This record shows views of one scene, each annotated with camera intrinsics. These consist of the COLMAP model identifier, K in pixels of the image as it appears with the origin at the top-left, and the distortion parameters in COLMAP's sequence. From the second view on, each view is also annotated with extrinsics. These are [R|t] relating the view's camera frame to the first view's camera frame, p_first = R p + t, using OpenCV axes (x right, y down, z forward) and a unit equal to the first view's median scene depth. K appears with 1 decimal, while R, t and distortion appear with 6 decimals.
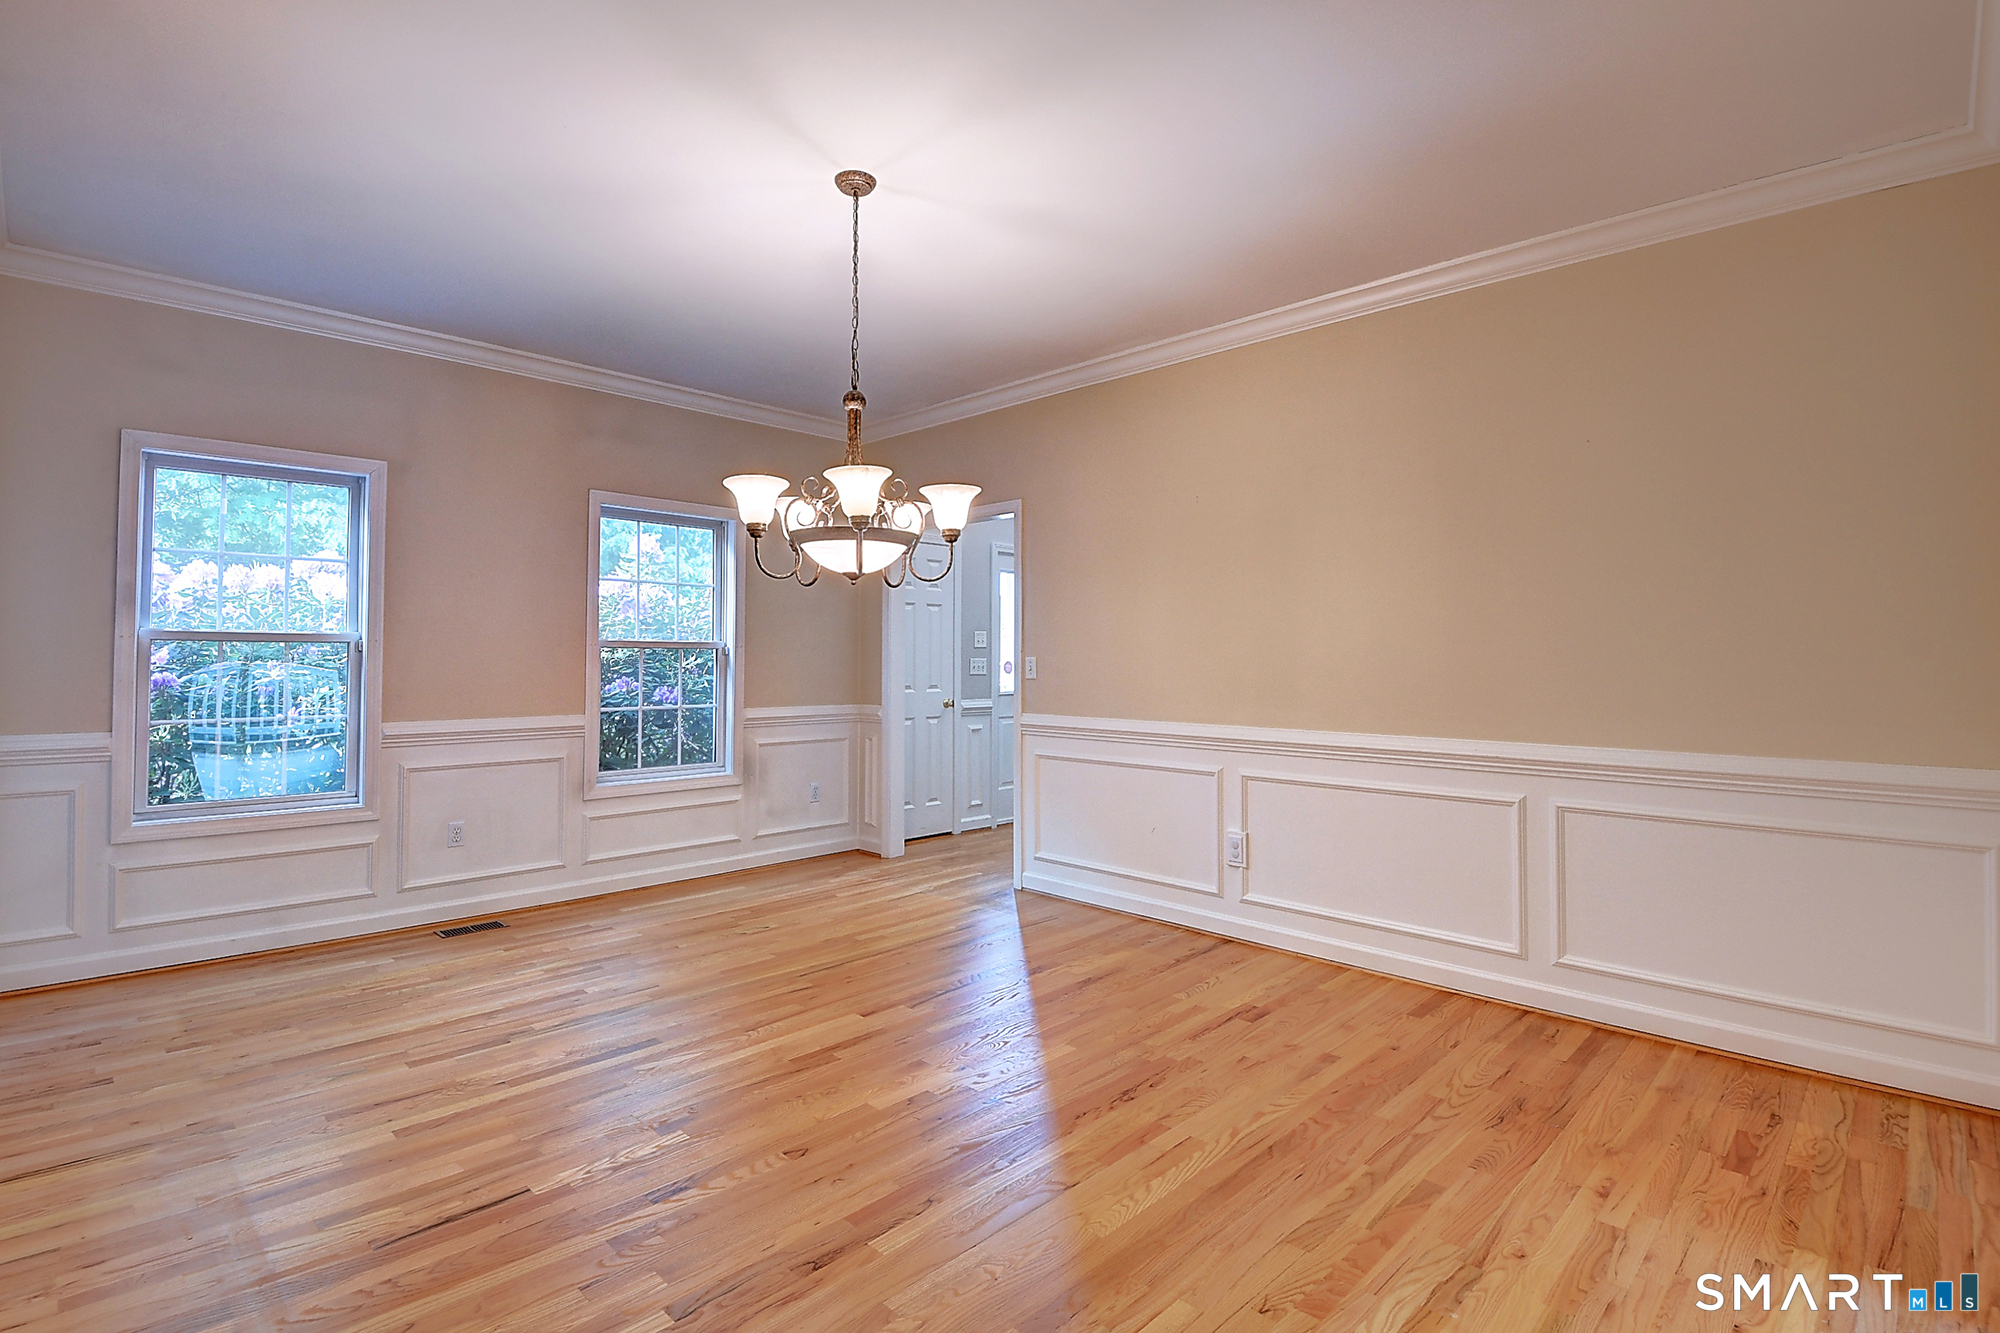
lens RADIAL K [[958.1, 0, 990.8], [0, 958.1, 648.9], [0, 0, 1]] dist [-0.005943, -0.000486]
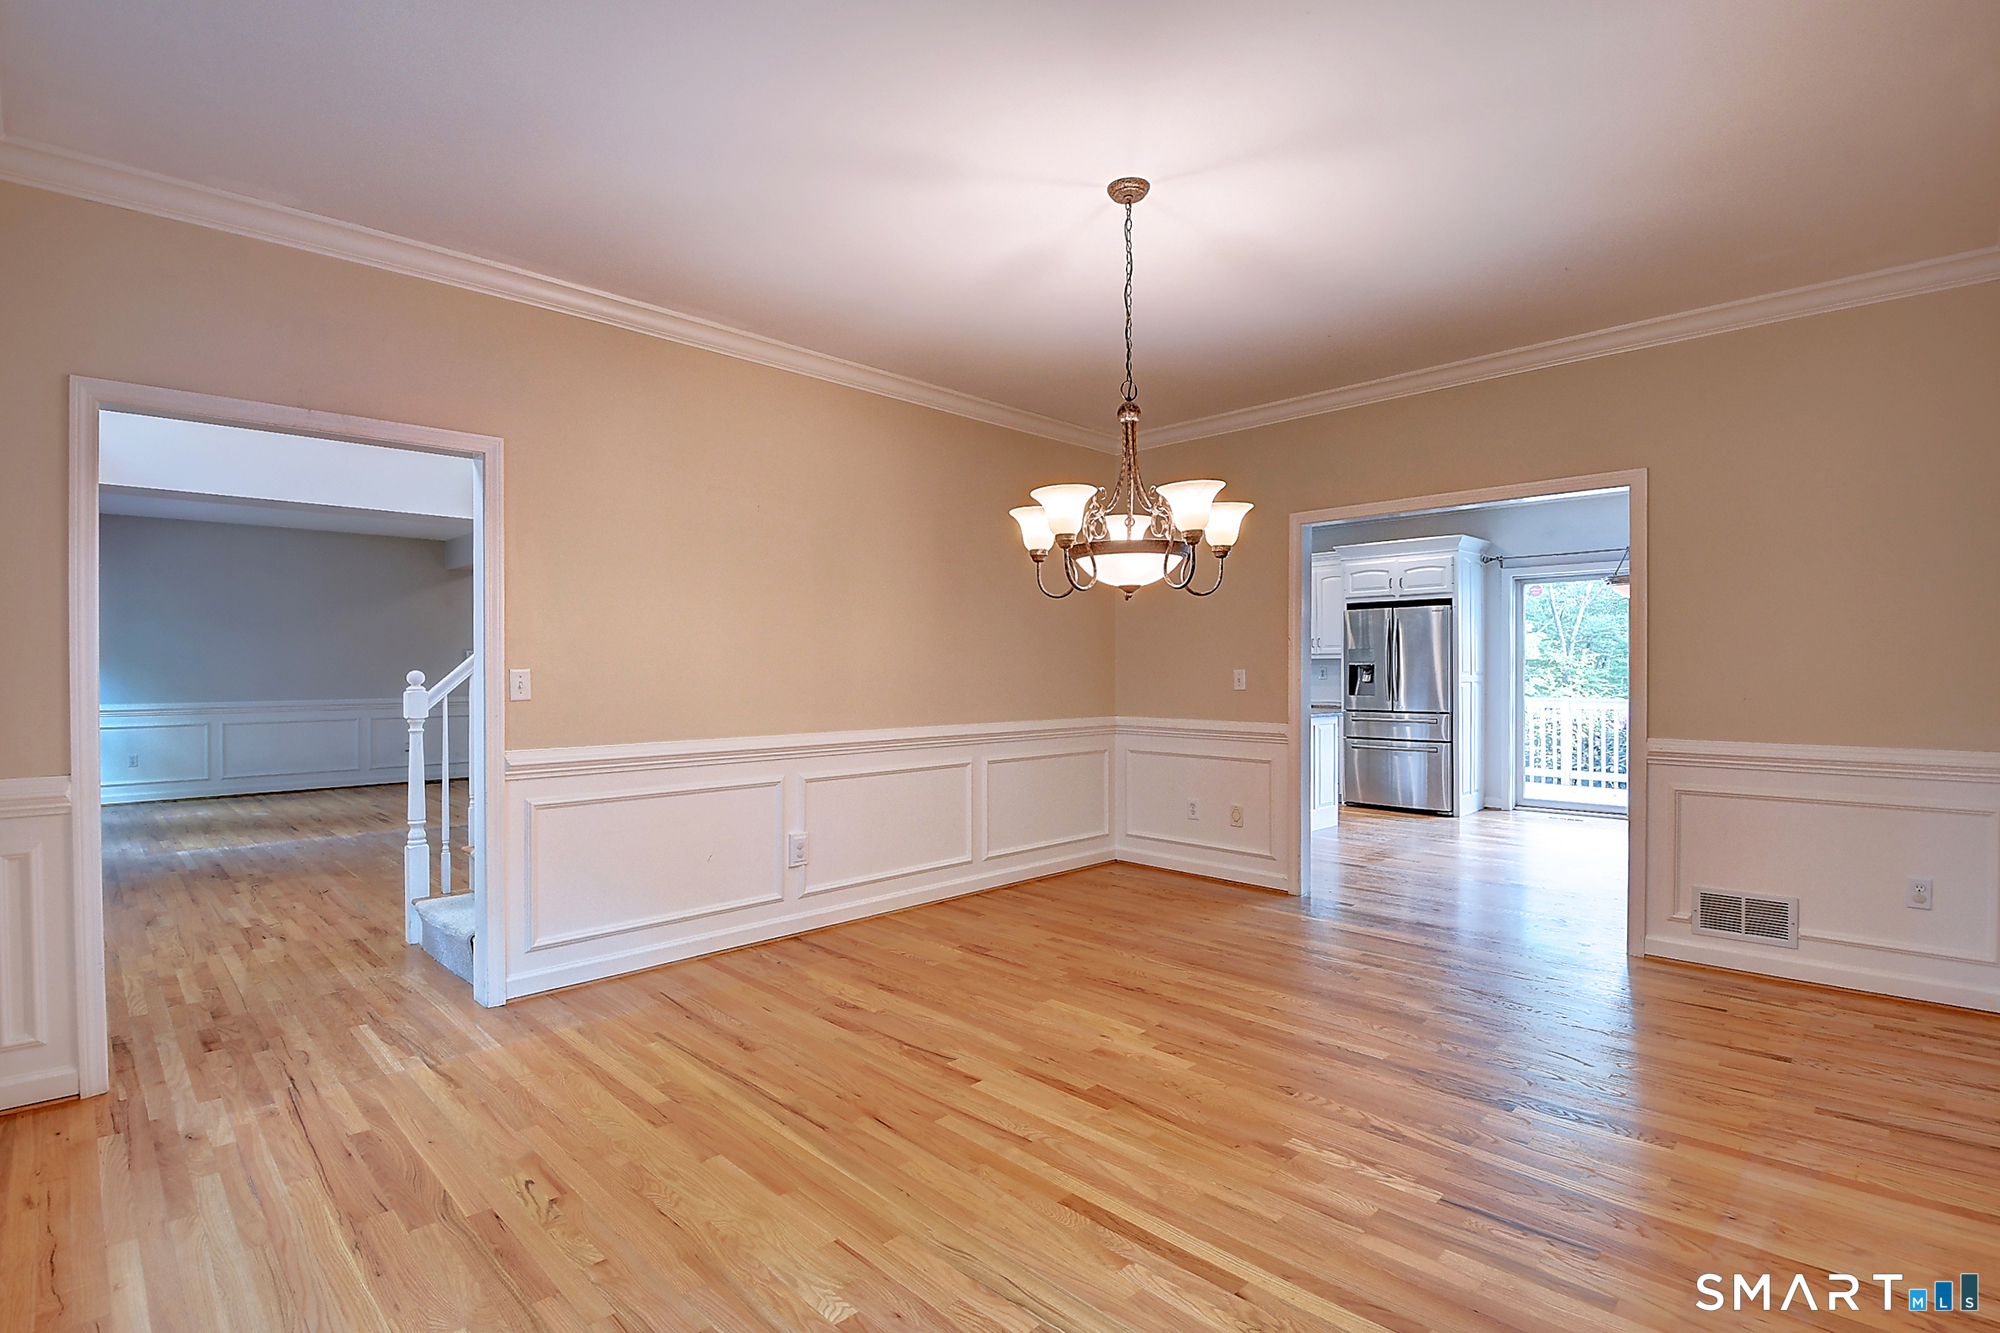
lens RADIAL K [[958.1, 0, 990.3], [0, 958.1, 673.5], [0, 0, 1]] dist [-0.005943, -0.000486]
pose [[0.017610, -0.014461, 0.999740, -1.037519], [-0.003474, 0.999888, 0.014524, 0.002165], [-0.999839, -0.003729, 0.017558, 1.018383]]
